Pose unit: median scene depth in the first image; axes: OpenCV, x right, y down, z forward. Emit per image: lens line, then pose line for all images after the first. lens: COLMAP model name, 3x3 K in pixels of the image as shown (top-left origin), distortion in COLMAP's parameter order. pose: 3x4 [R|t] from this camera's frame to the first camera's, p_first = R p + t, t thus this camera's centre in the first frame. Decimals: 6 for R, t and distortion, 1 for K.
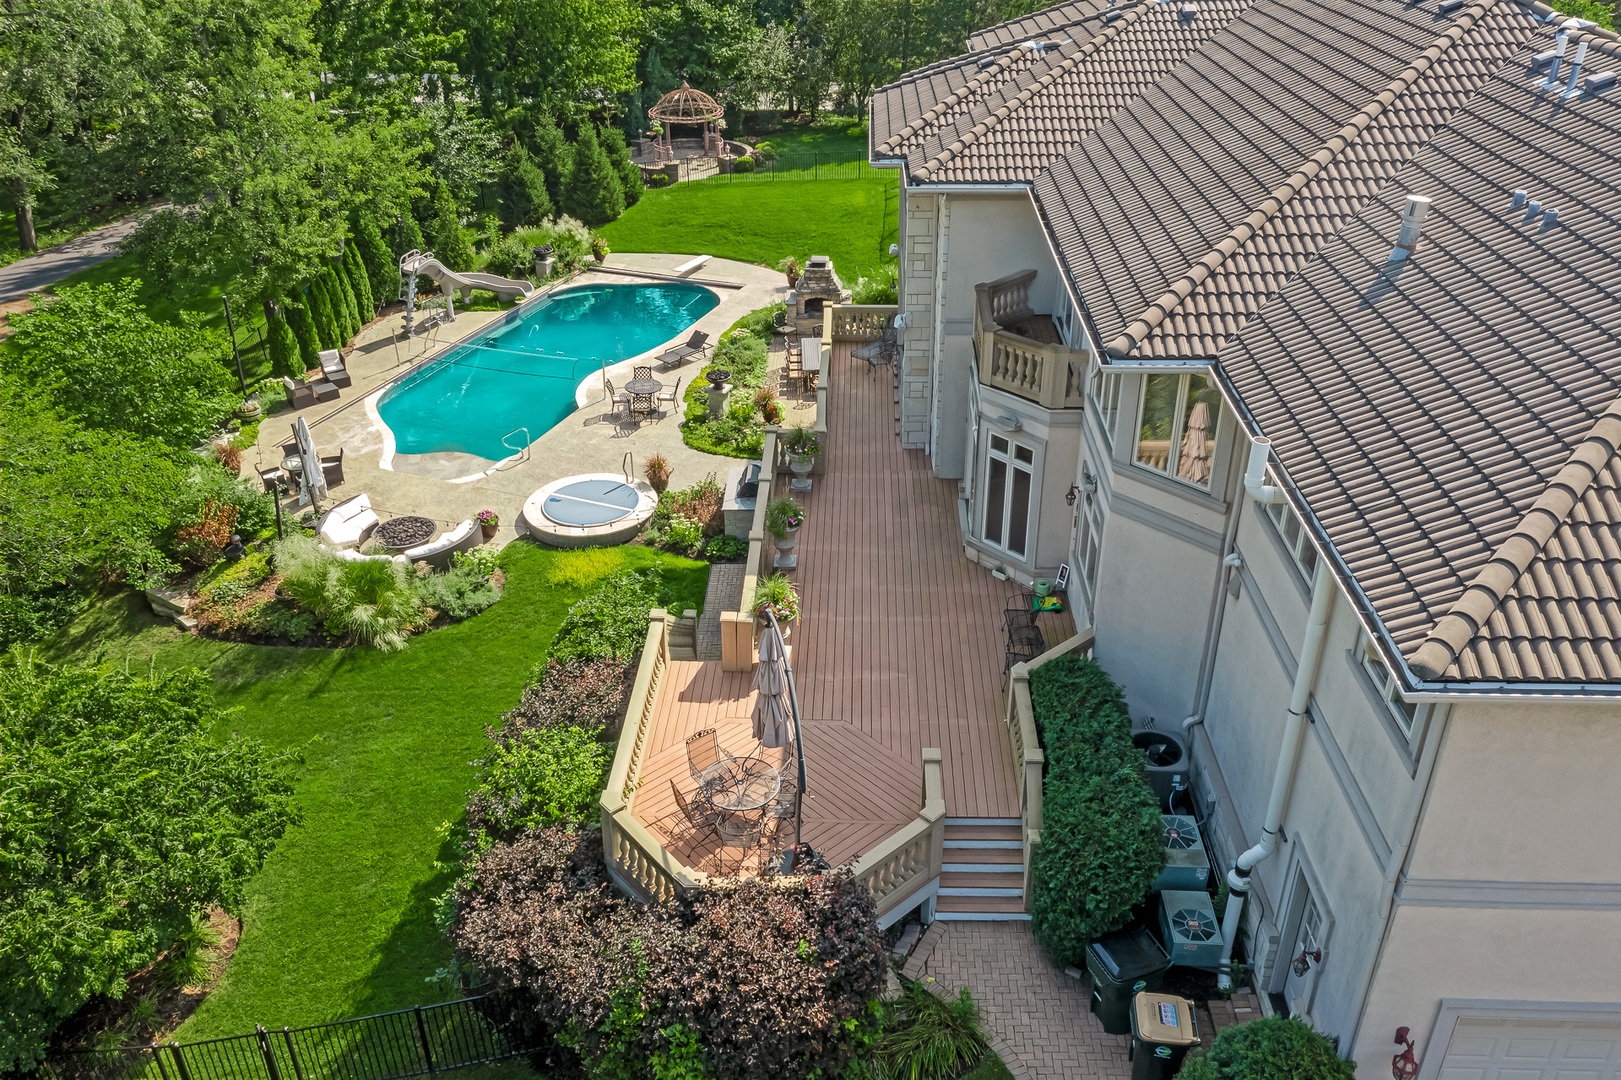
lens RADIAL K [[1274.3, 0, 810.5], [0, 1274.3, 540.0], [0, 0, 1]] dist [-0.001613, 0.001622]
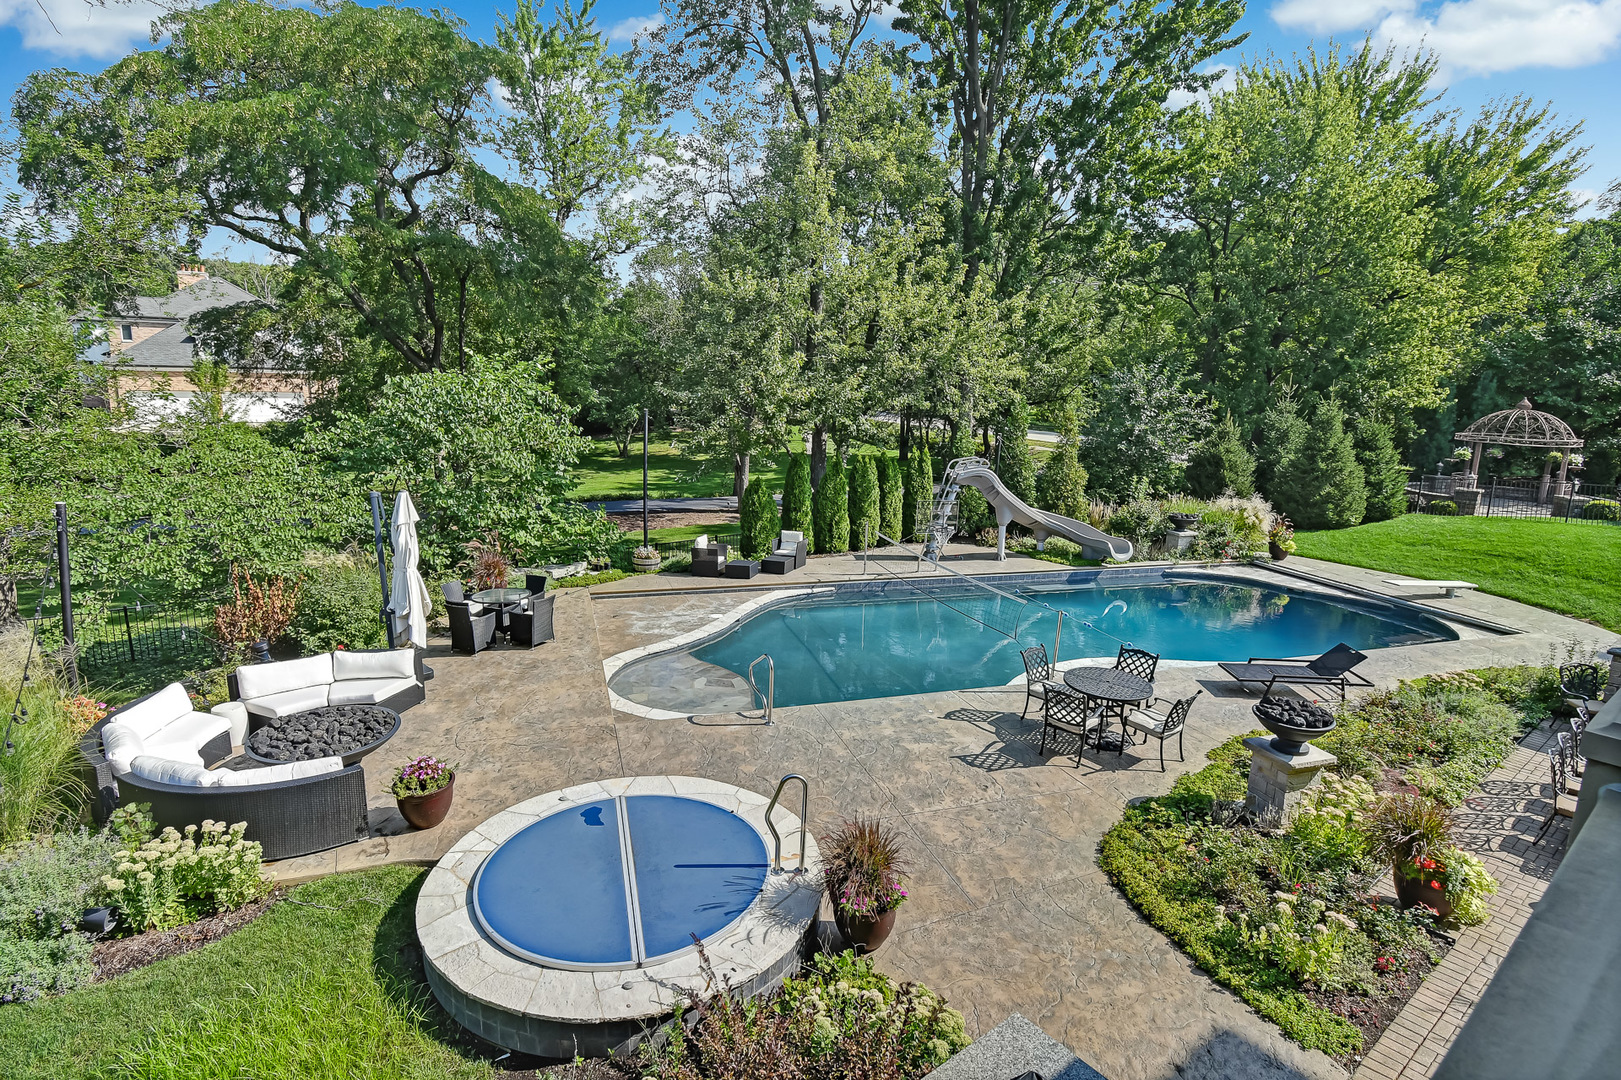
lens RADIAL K [[823.6, 0, 810.5], [0, 823.6, 540.0], [0, 0, 1]] dist [-0.019872, -0.000182]
pose [[0.635810, 0.170761, -0.752720, 0.010474], [-0.406395, 0.903157, -0.138386, -0.104510], [0.656193, 0.393889, 0.643632, 0.893341]]
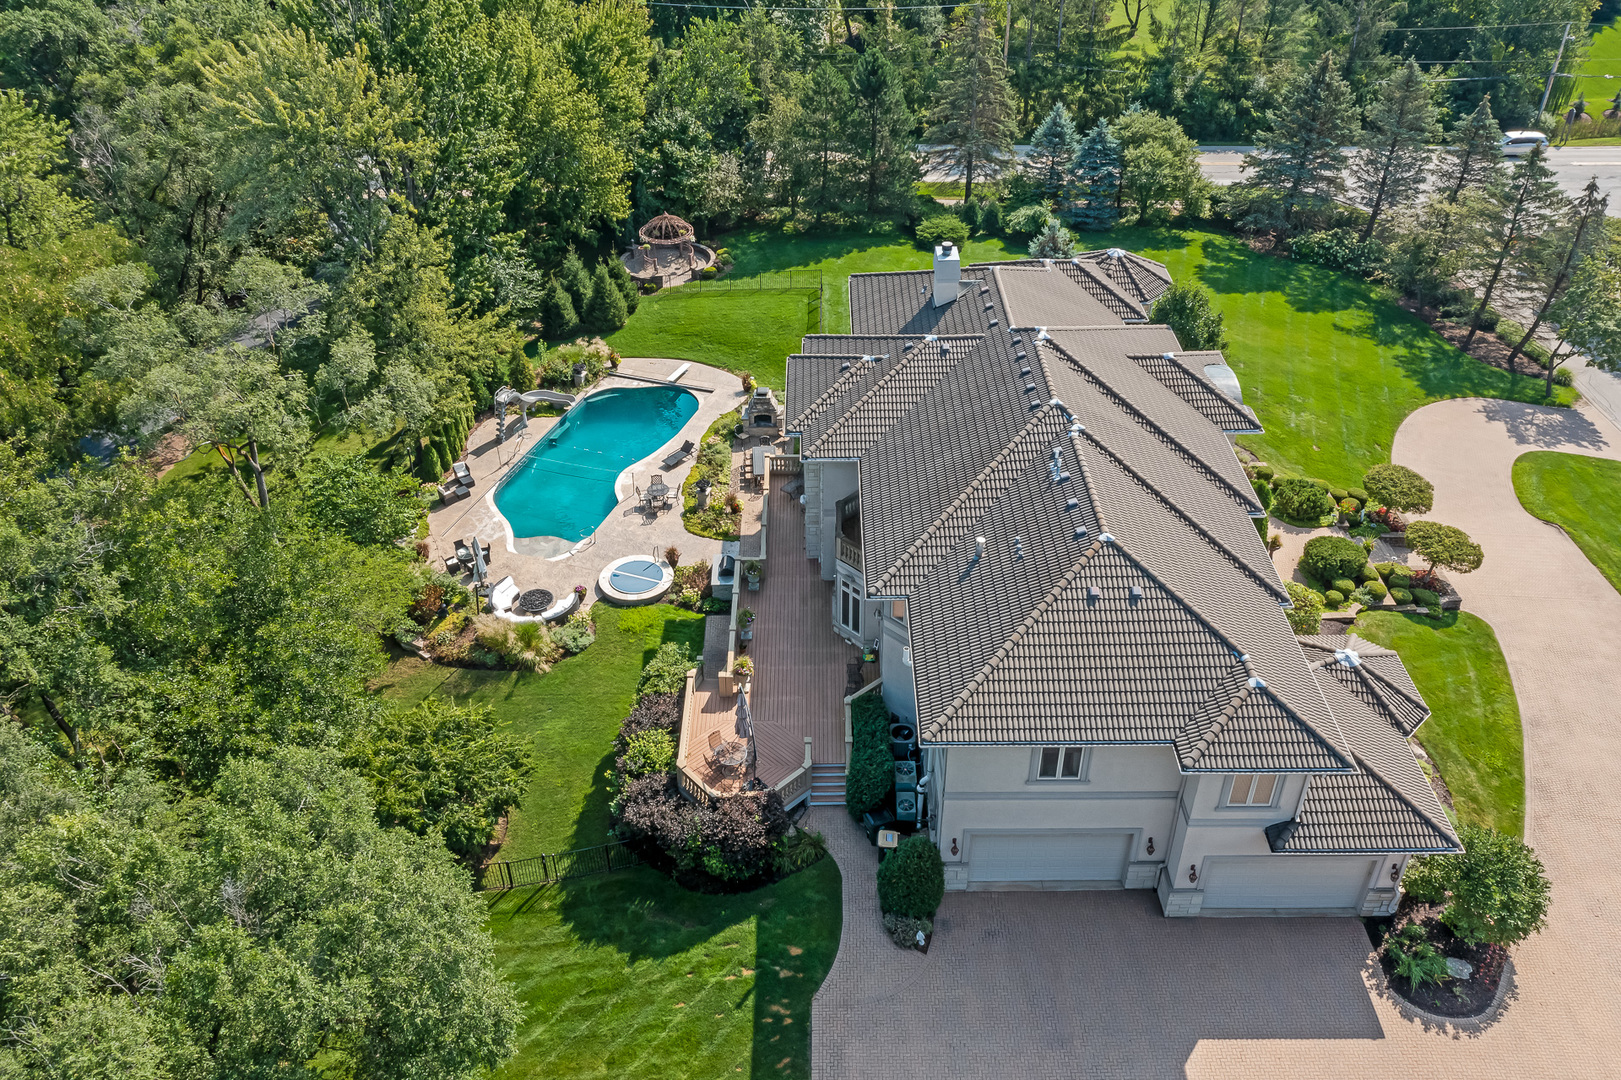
lens RADIAL K [[1274.3, 0, 810.5], [0, 1274.3, 540.0], [0, 0, 1]] dist [-0.001613, 0.001622]
pose [[0.999292, -0.020704, 0.031402, 0.017444], [0.017471, 0.994839, 0.099947, -0.268664], [-0.033309, -0.099327, 0.994497, -0.821017]]
